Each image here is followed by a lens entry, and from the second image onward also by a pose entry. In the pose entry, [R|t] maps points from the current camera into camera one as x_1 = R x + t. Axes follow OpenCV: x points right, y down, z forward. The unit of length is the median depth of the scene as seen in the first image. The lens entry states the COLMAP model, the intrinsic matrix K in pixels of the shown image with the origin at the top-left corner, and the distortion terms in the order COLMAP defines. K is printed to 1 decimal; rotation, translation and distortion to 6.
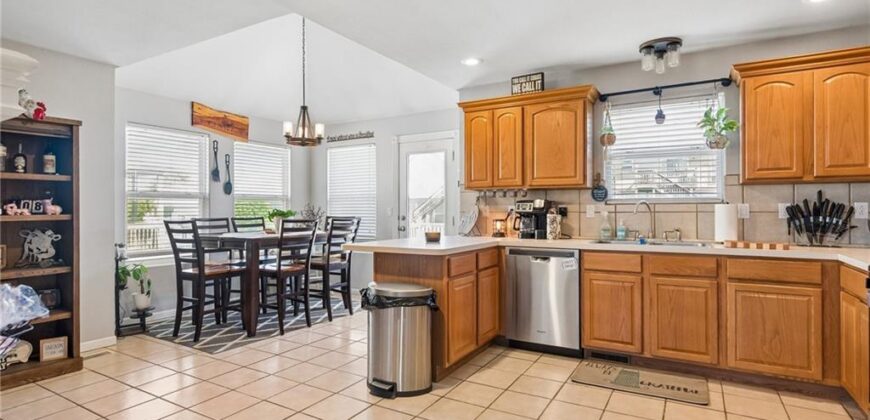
lens RADIAL K [[438.6, 0, 435.2], [0, 438.6, 208.2], [0, 0, 1]] dist [0.000658, 0.000040]
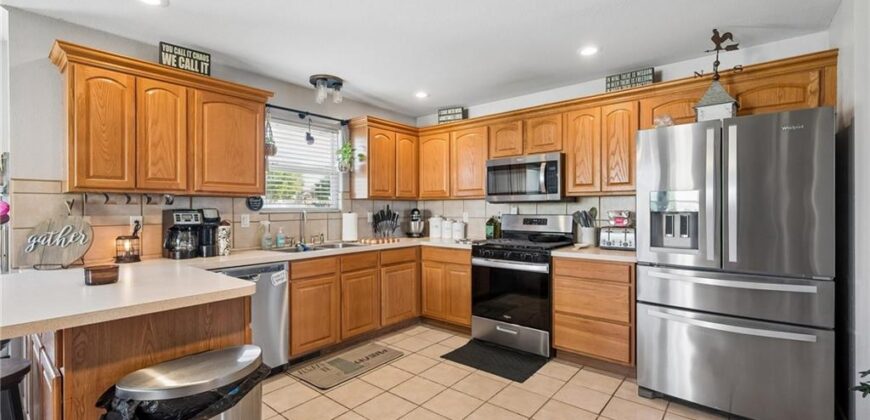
lens RADIAL K [[375.9, 0, 435.0], [0, 375.9, 210.0], [0, 0, 1]] dist [-0.001537, -0.000078]
pose [[0.156991, -0.001985, 0.987598, -0.449926], [0.000650, 0.999998, 0.001907, -0.020845], [-0.987600, 0.000342, 0.156992, 0.543562]]
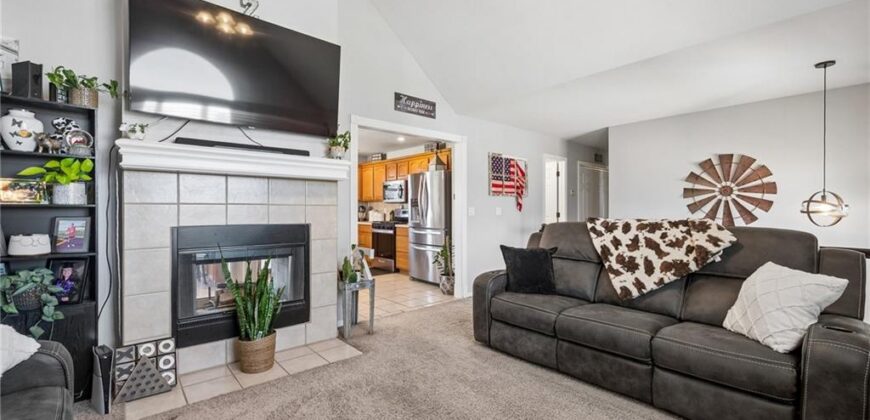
lens RADIAL K [[365.7, 0, 439.2], [0, 365.7, 210.6], [0, 0, 1]] dist [-0.000481, -0.000062]
pose [[0.302721, -0.003569, 0.953073, -1.338966], [-0.005072, 0.999973, 0.005355, -0.007224], [-0.953066, -0.006455, 0.302695, -0.424510]]
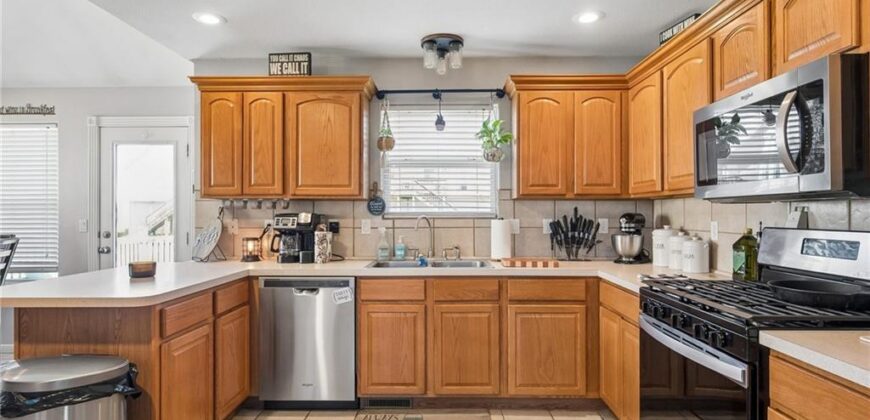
lens RADIAL K [[452.0, 0, 435.5], [0, 452.0, 213.0], [0, 0, 1]] dist [-0.000446, -0.000416]
pose [[0.869800, 0.002047, 0.493399, 0.046237], [-0.002296, 0.999997, -0.000100, -0.023232], [-0.493398, -0.001046, 0.869803, 0.203289]]
